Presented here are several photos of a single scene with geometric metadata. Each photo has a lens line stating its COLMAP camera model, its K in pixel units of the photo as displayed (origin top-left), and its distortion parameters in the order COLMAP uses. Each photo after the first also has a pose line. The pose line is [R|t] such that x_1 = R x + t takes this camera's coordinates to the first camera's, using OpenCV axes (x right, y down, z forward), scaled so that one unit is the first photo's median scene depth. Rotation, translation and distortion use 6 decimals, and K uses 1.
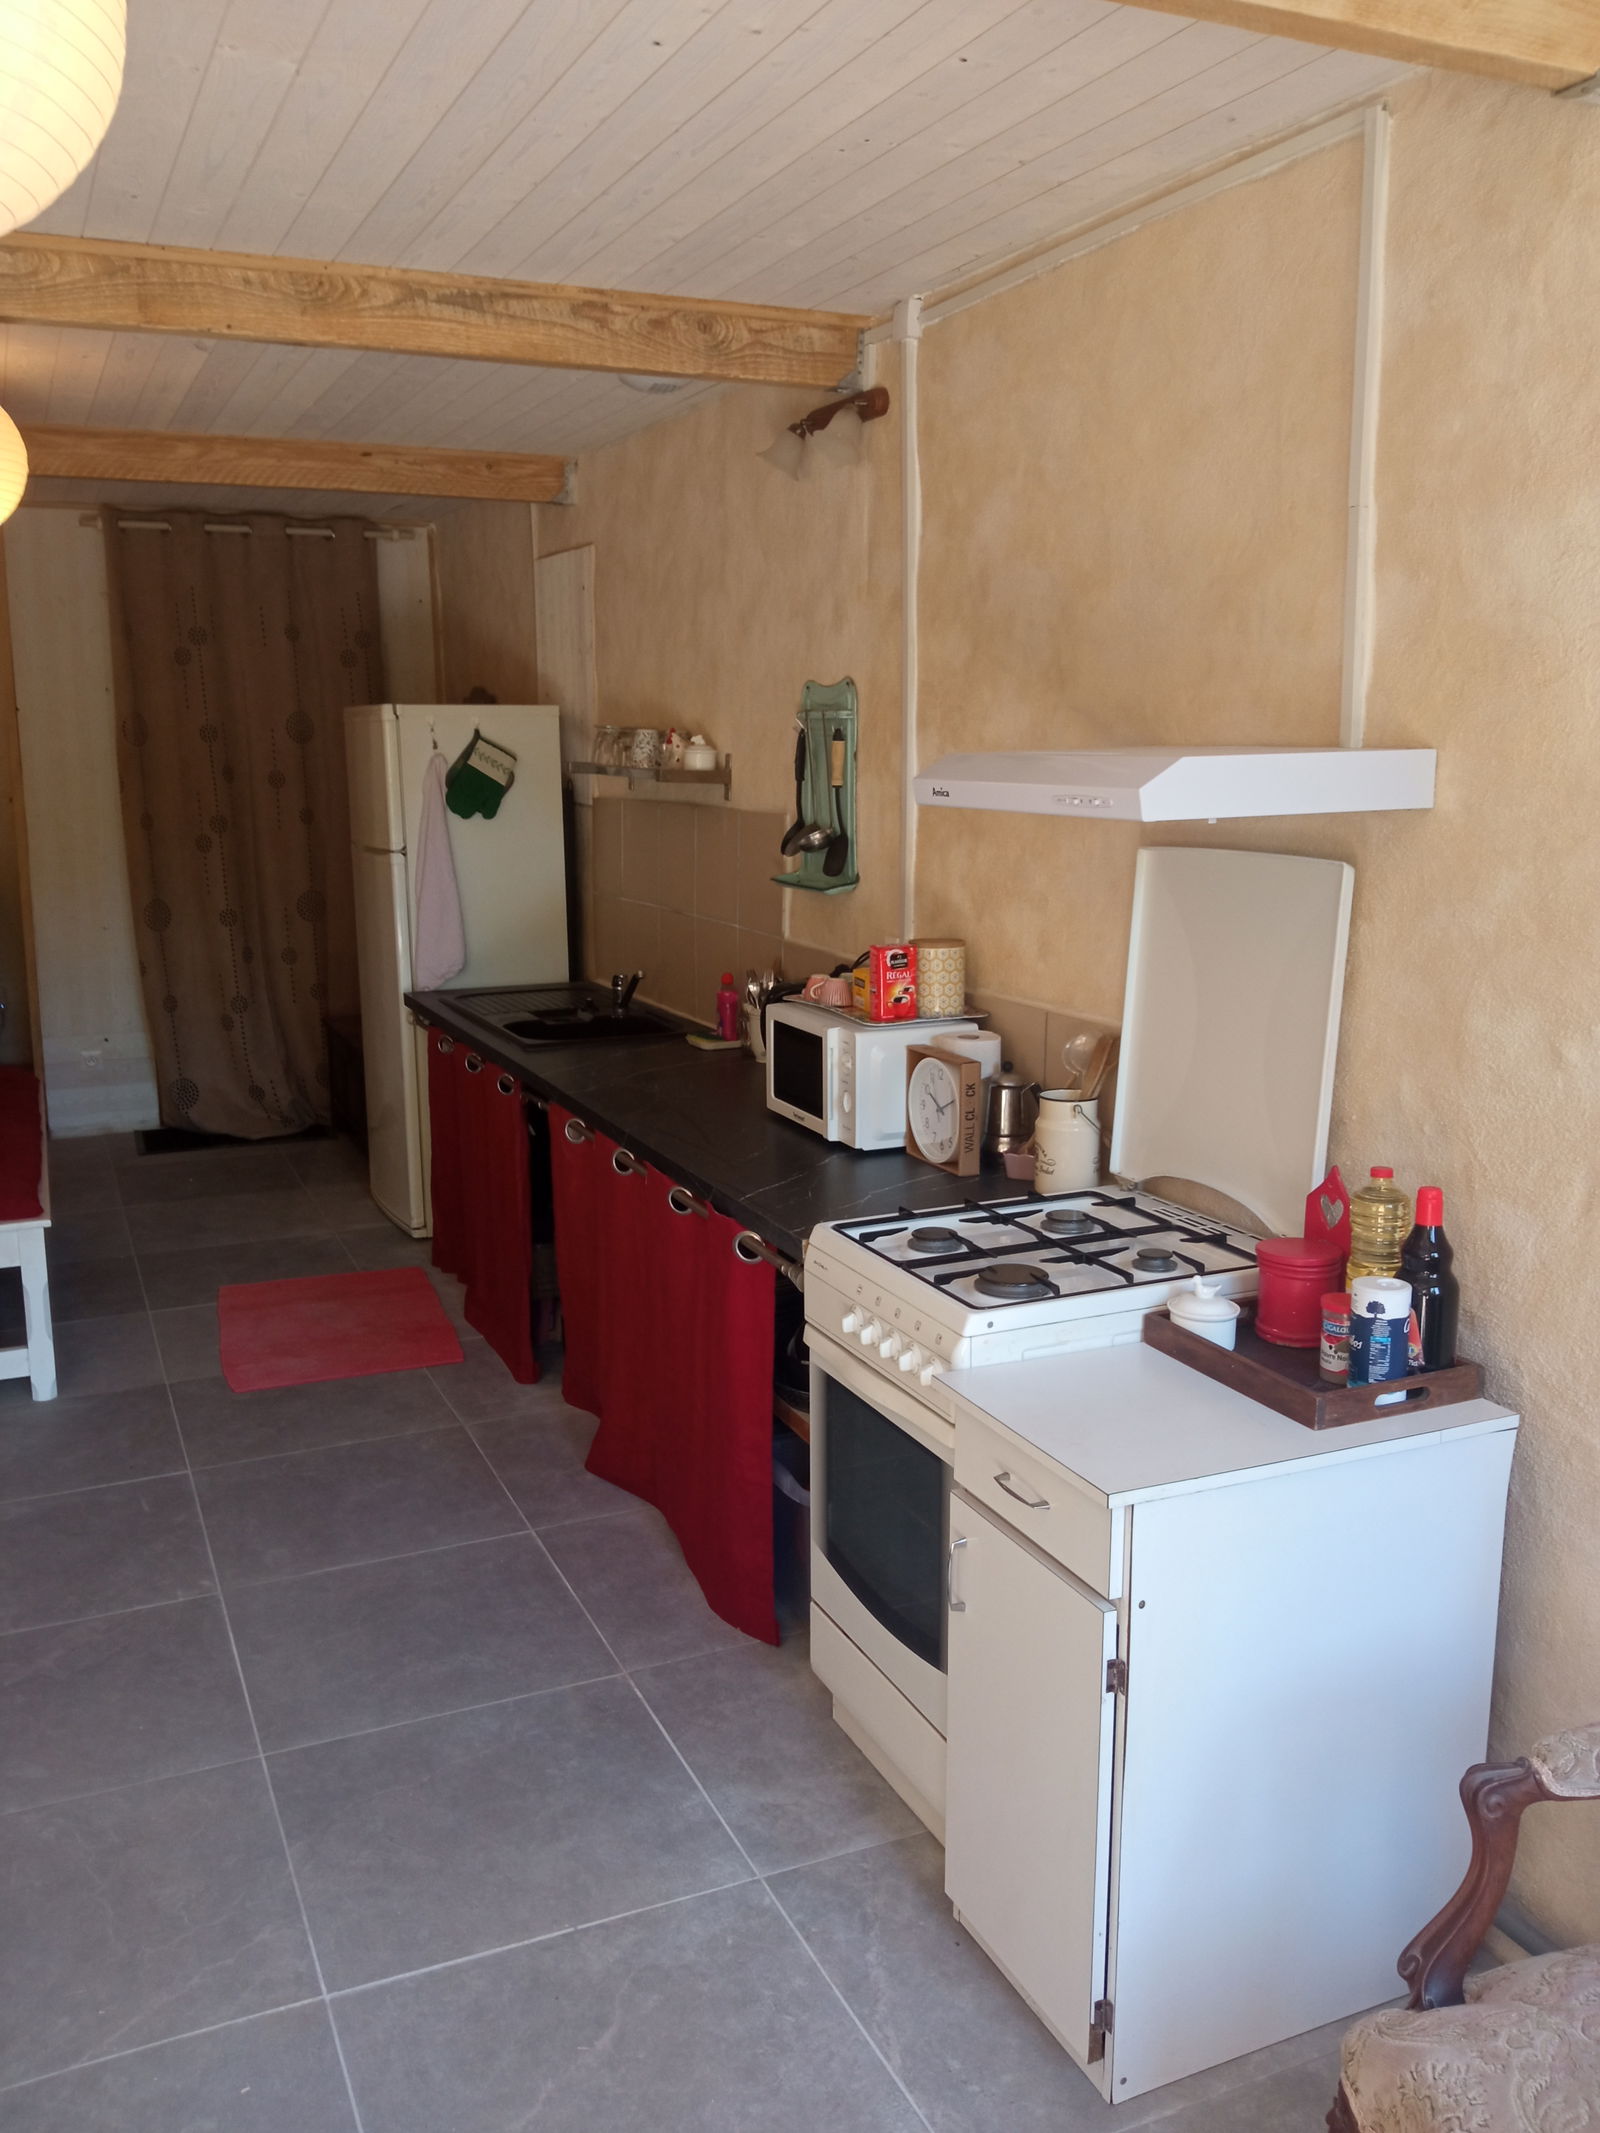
lens RADIAL K [[1753.2, 0, 816.8], [0, 1753.2, 1054.8], [0, 0, 1]] dist [0.081706, -0.140389]
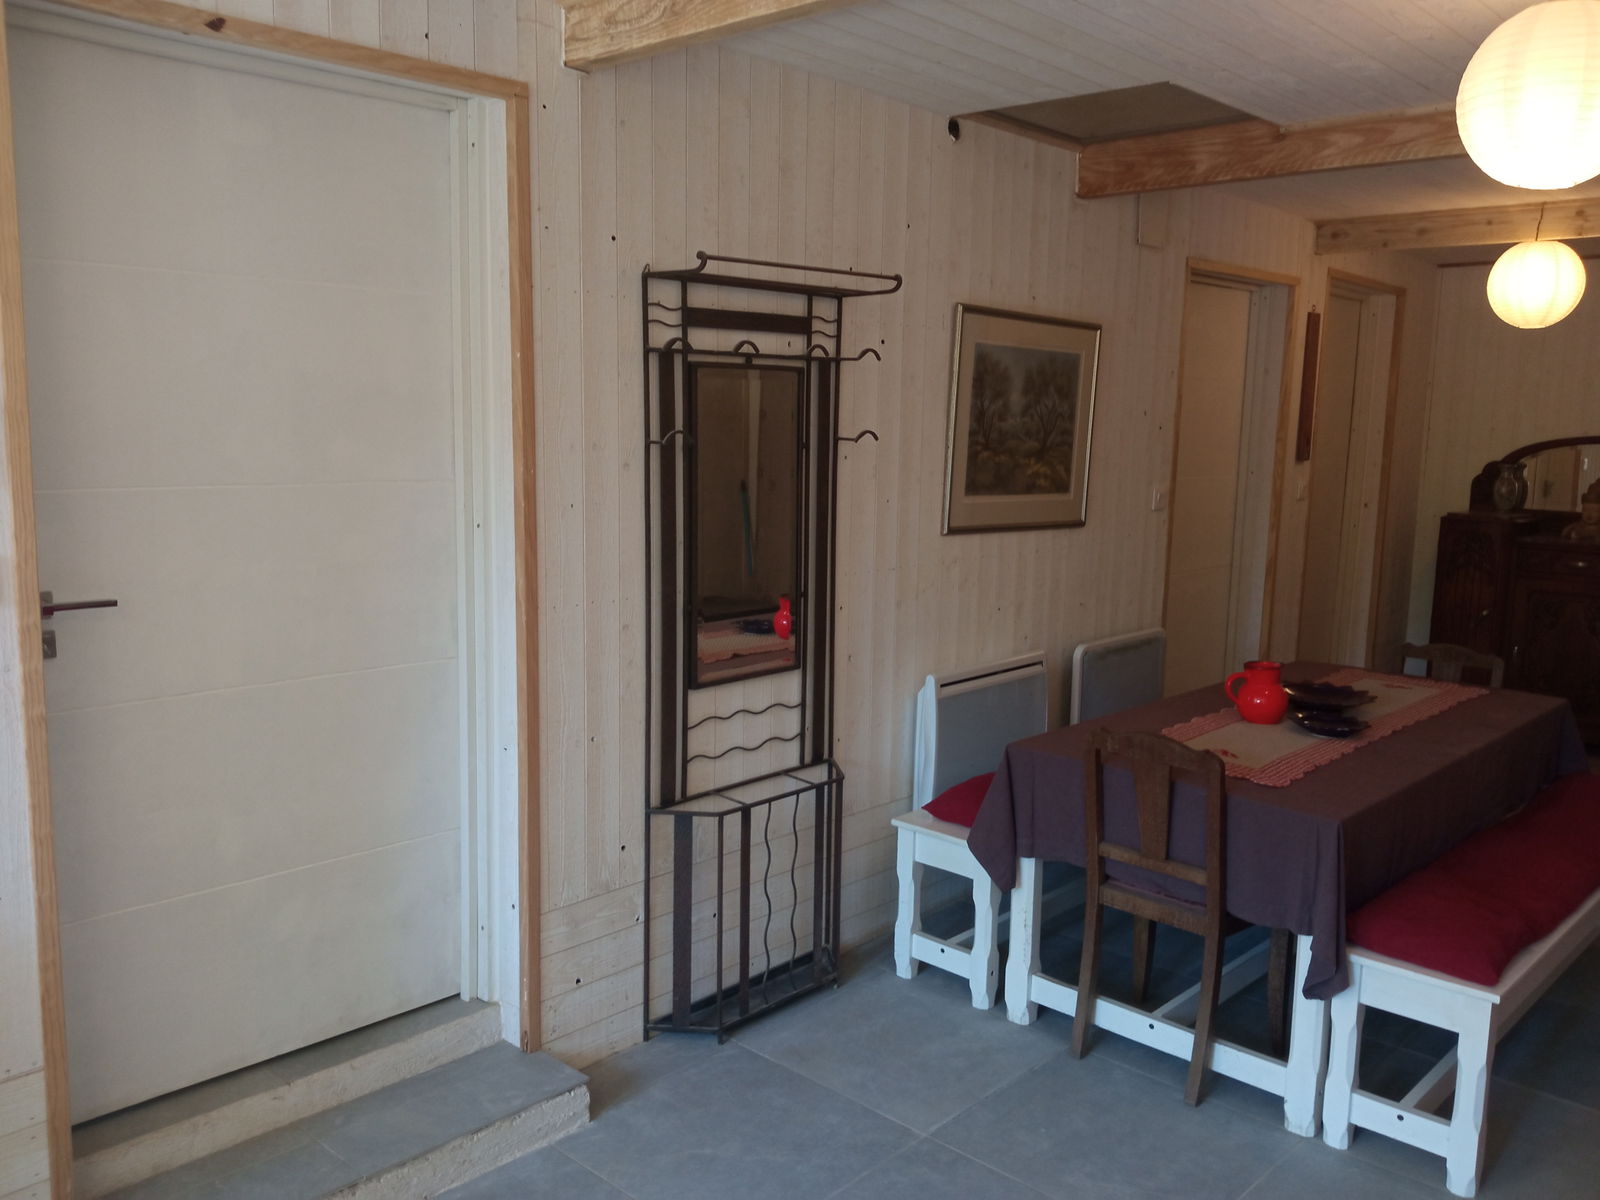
lens RADIAL K [[1315.1, 0, 789.5], [0, 1315.1, 614.3], [0, 0, 1]] dist [0.081706, -0.140389]
pose [[0.378912, 0.145542, -0.913917, -0.008635], [-0.180521, 0.980209, 0.081255, -0.059055], [0.907655, 0.134193, 0.397686, 0.319490]]
